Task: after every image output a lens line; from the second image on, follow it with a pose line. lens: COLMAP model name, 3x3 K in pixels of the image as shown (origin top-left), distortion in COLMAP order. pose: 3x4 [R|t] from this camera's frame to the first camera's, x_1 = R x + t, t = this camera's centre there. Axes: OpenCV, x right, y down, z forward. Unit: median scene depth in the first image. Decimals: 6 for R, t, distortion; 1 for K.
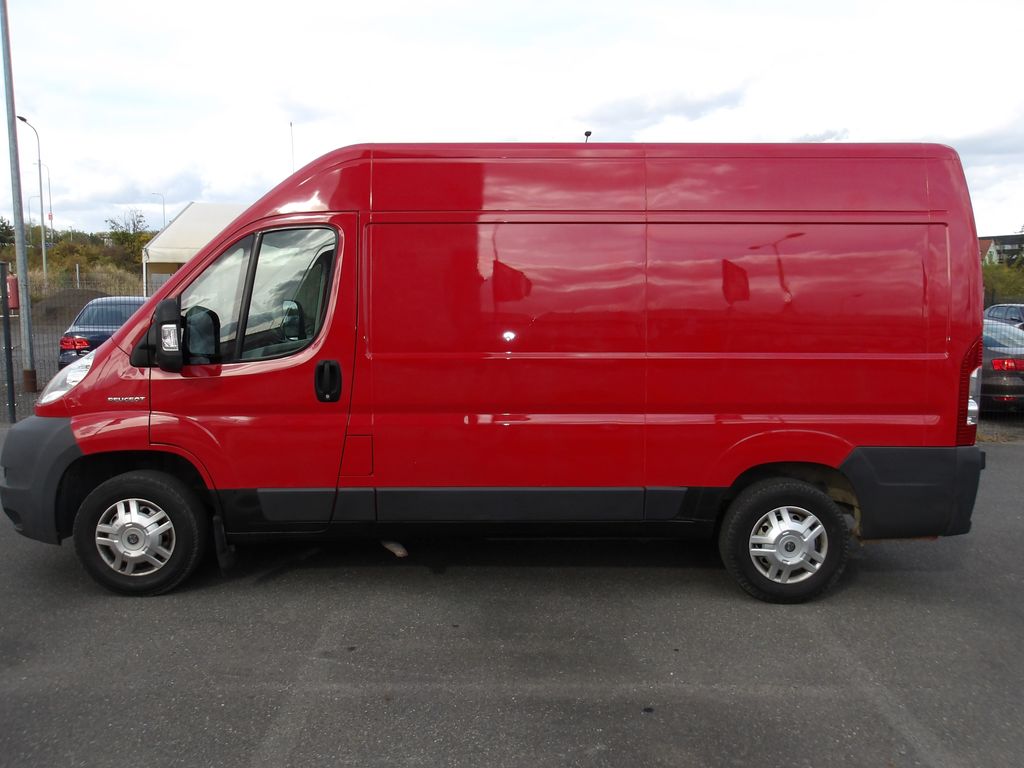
lens RADIAL K [[822.3, 0, 512.0], [0, 822.3, 384.0], [0, 0, 1]] dist [0.034469, 0.008808]
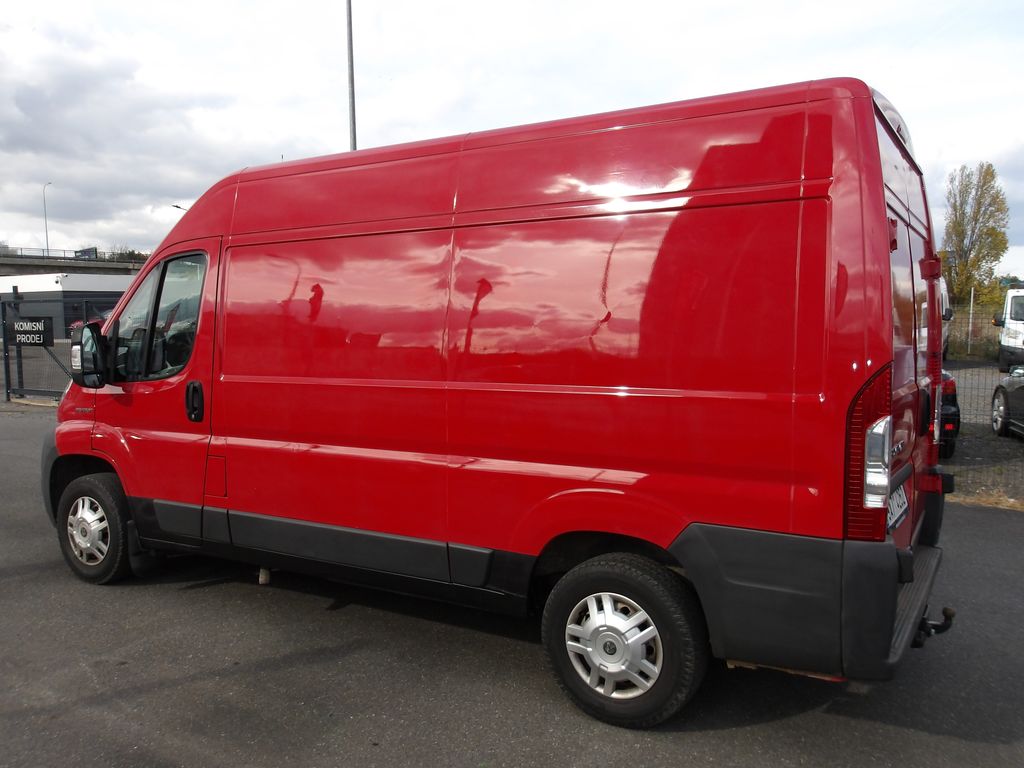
lens RADIAL K [[833.0, 0, 512.0], [0, 833.0, 384.0], [0, 0, 1]] dist [0.012247, 0.008025]
pose [[0.850592, 0.025043, -0.525229, 0.651613], [-0.041398, 0.998954, -0.019413, -0.021191], [0.524194, 0.038256, 0.850739, 0.311461]]
